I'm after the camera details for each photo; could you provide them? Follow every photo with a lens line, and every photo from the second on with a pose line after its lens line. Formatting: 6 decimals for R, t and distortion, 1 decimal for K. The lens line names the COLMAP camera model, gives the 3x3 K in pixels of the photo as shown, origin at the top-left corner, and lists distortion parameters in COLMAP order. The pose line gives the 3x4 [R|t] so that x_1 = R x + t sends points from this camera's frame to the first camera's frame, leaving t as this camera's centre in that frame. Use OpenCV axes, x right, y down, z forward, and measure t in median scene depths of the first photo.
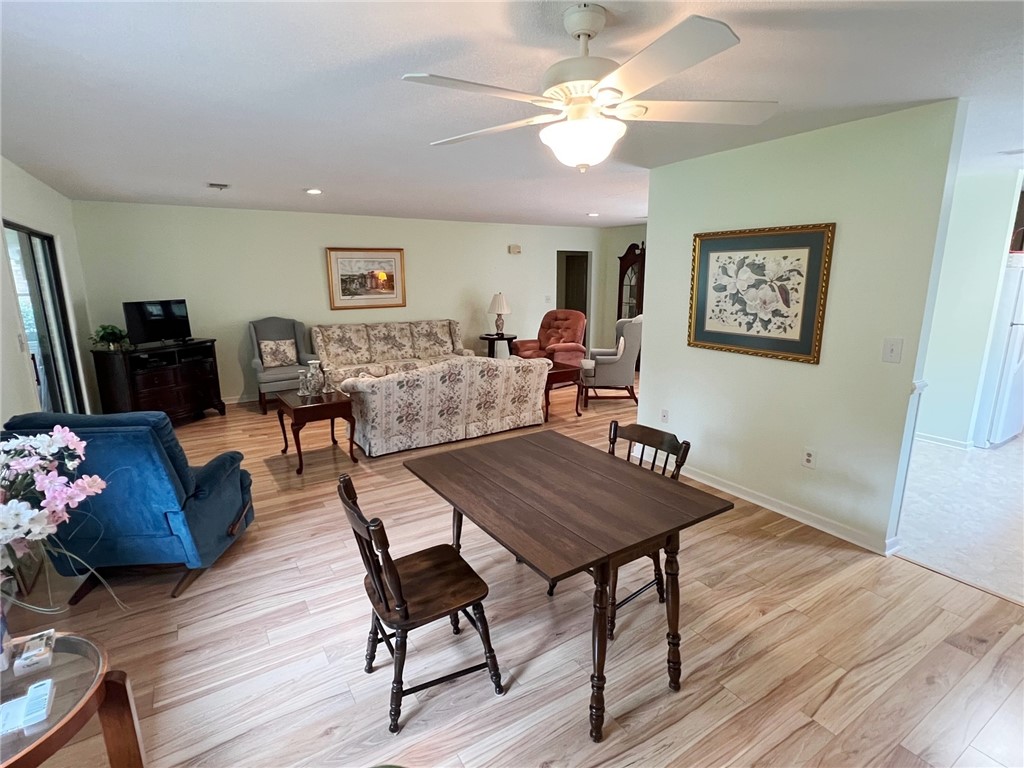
lens RADIAL K [[514.7, 0, 512.0], [0, 514.7, 384.0], [0, 0, 1]] dist [-0.000458, -0.000080]
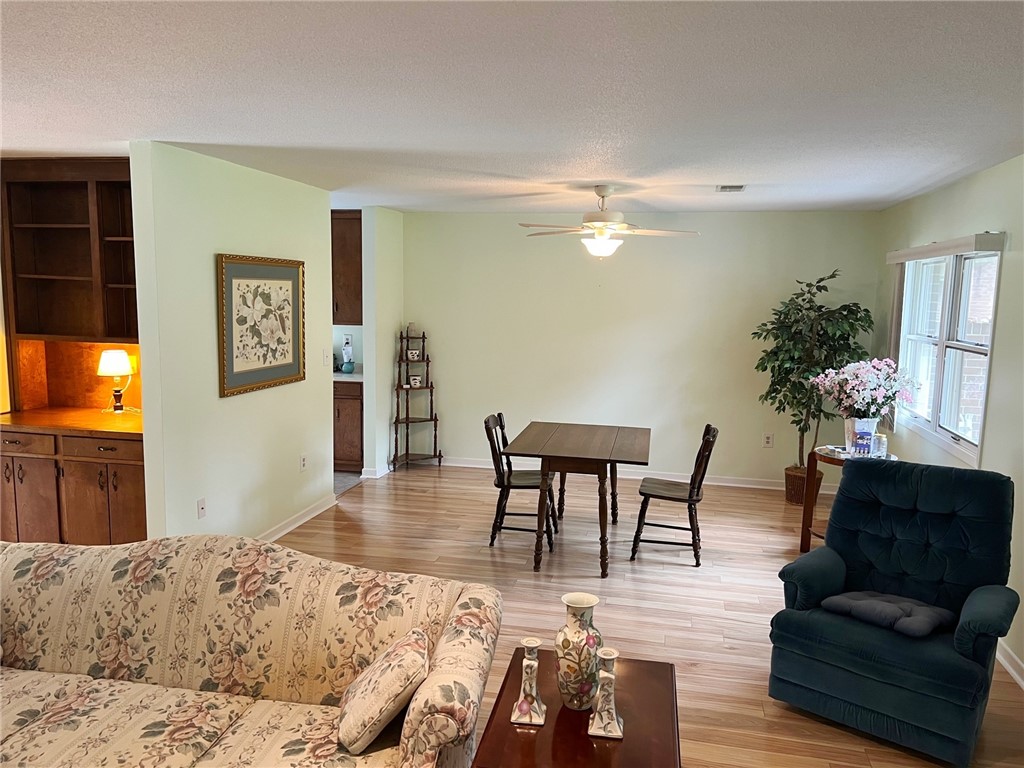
lens RADIAL K [[784.1, 0, 512.0], [0, 784.1, 384.0], [0, 0, 1]] dist [0.000763, -0.002786]
pose [[-0.716983, -0.096218, 0.690418, -0.870636], [0.125998, 0.956228, 0.264108, -0.394845], [-0.685609, 0.276352, -0.673476, 1.693639]]
